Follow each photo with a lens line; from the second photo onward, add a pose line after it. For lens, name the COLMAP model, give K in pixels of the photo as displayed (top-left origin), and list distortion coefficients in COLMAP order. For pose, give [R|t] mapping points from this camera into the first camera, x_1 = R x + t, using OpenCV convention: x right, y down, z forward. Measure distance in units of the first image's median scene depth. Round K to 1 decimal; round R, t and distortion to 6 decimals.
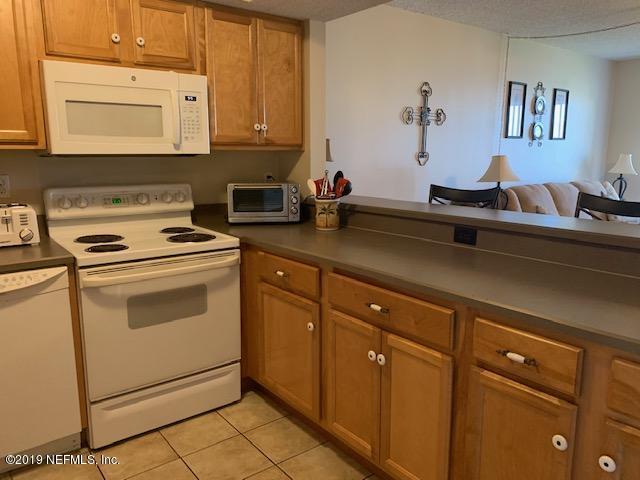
lens RADIAL K [[483.9, 0, 318.4], [0, 483.9, 243.0], [0, 0, 1]] dist [0.015669, 0.001139]
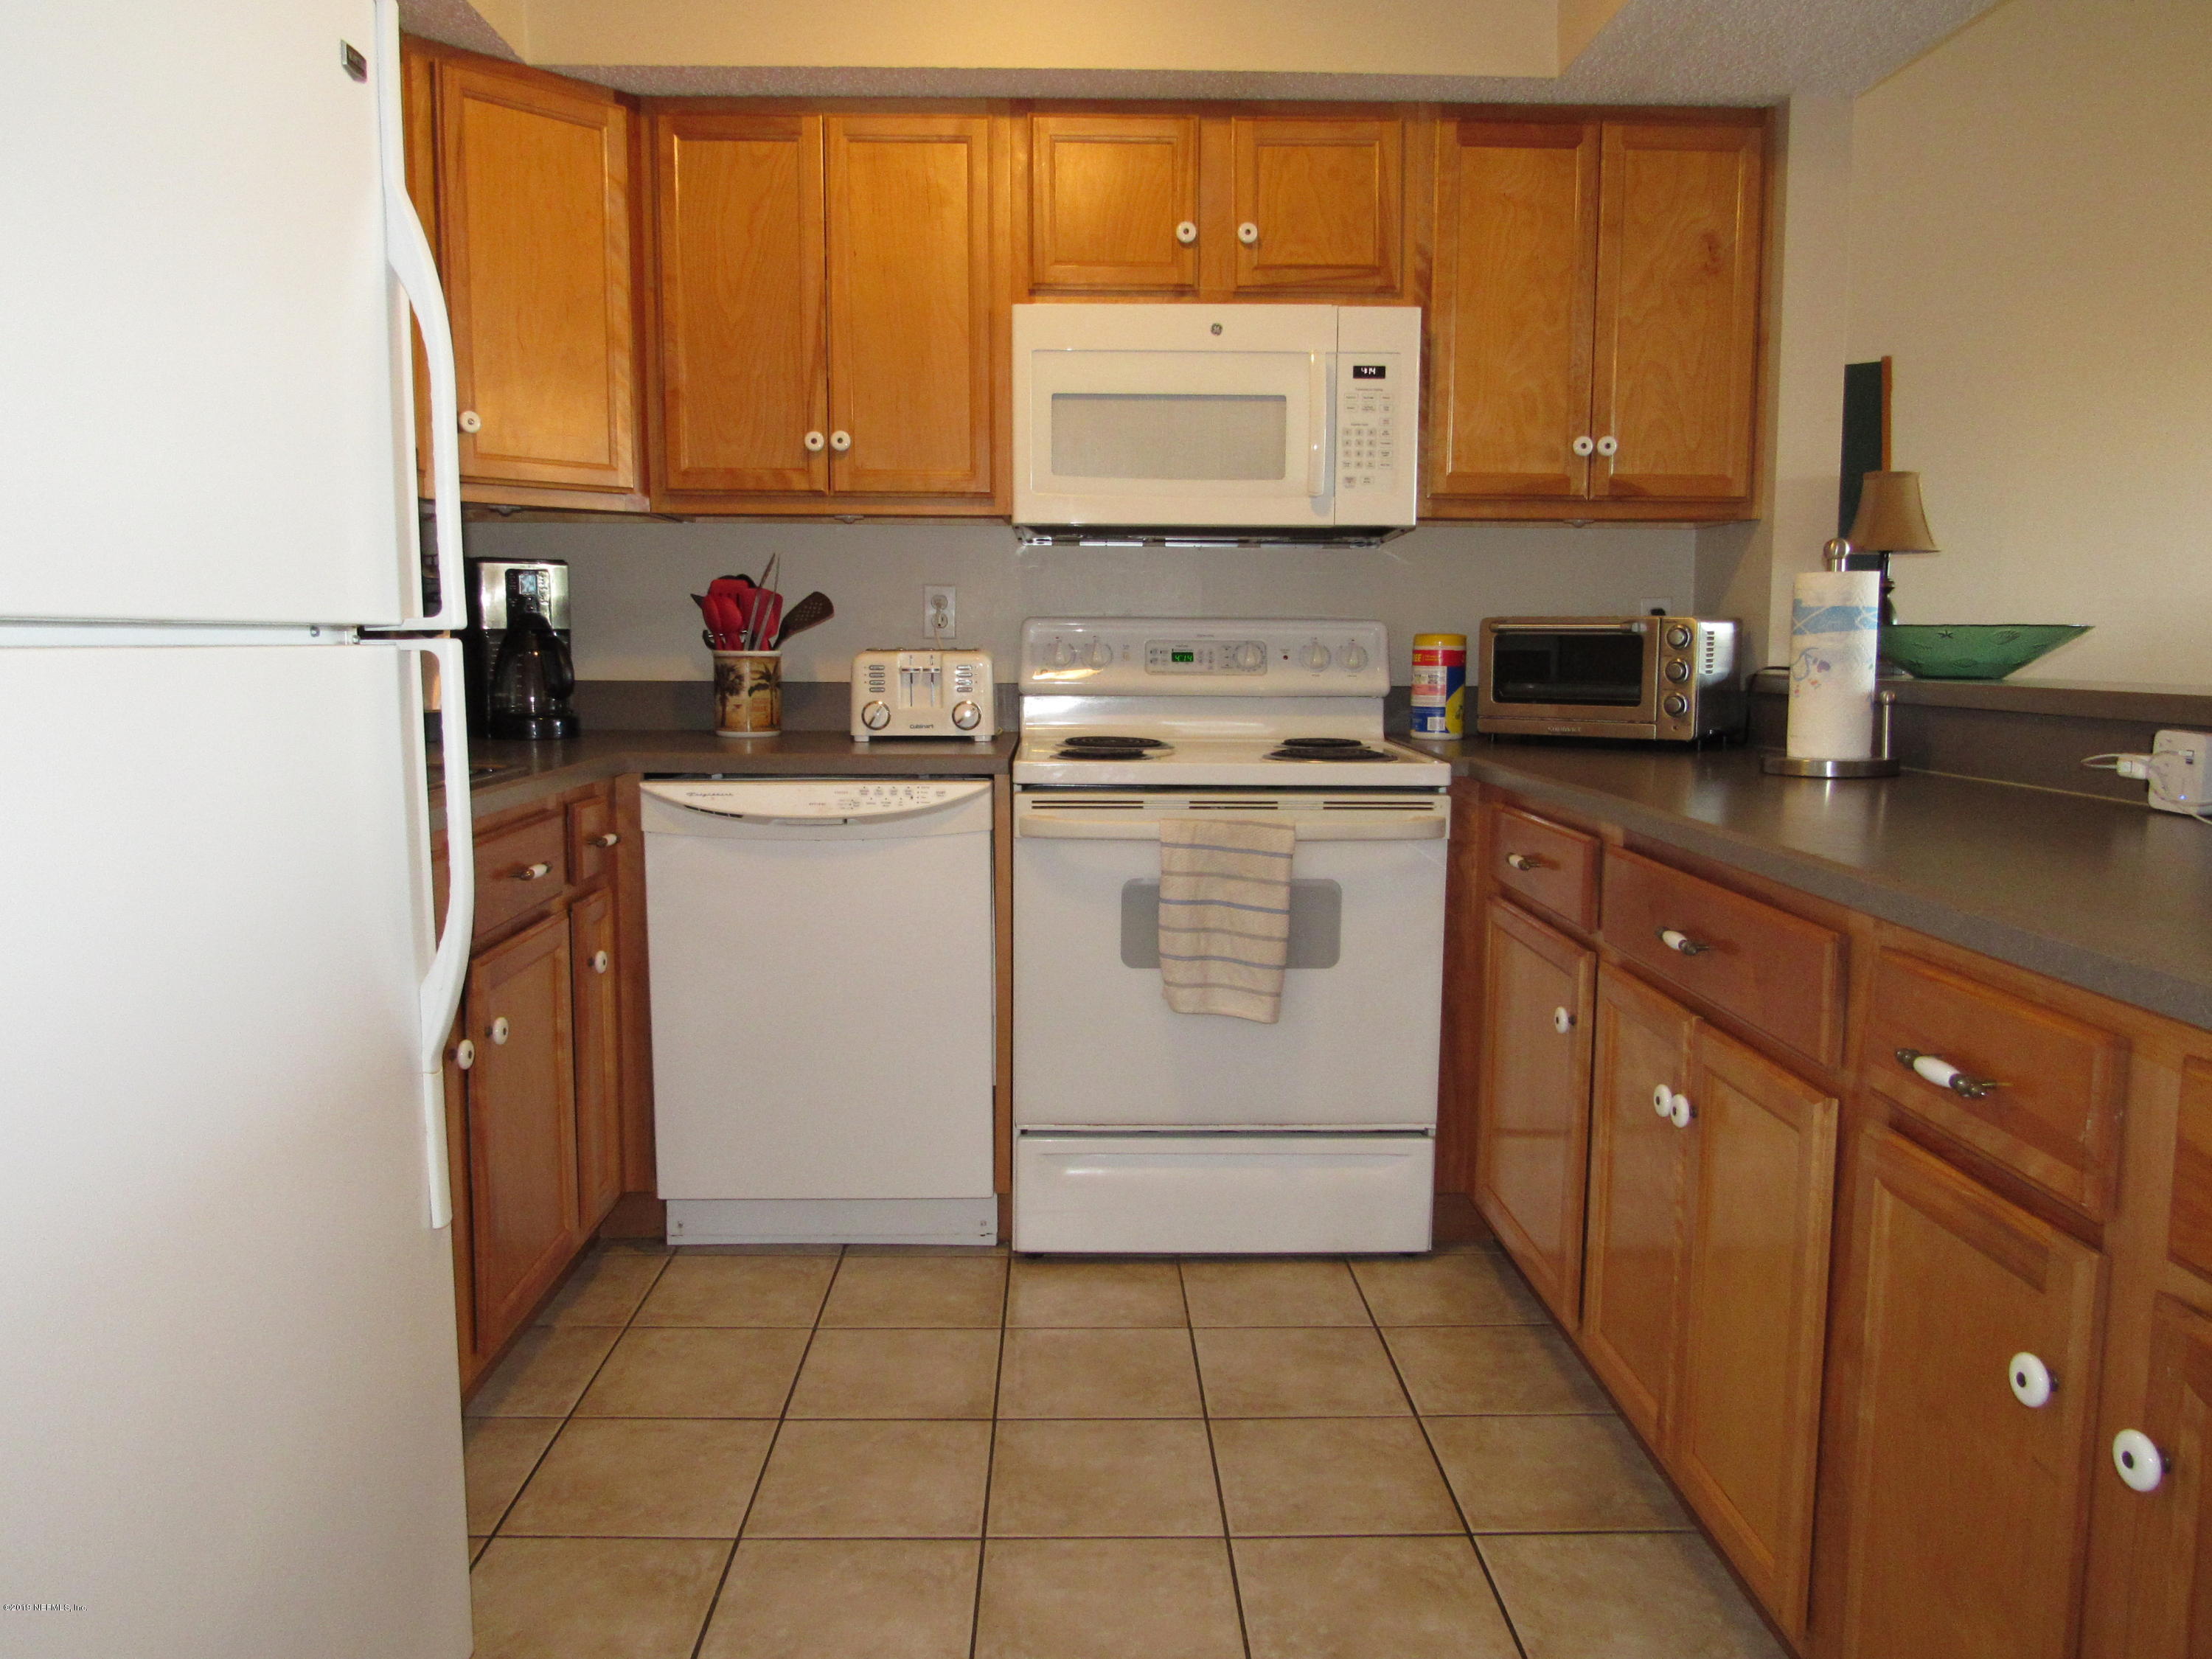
lens RADIAL K [[1572.6, 0, 1109.8], [0, 1572.6, 815.1], [0, 0, 1]] dist [-0.009149, -0.009693]
pose [[0.808649, 0.071623, -0.583916, 0.285483], [-0.111692, 0.993200, -0.032854, 0.089203], [0.577592, 0.091786, 0.811149, -0.026899]]
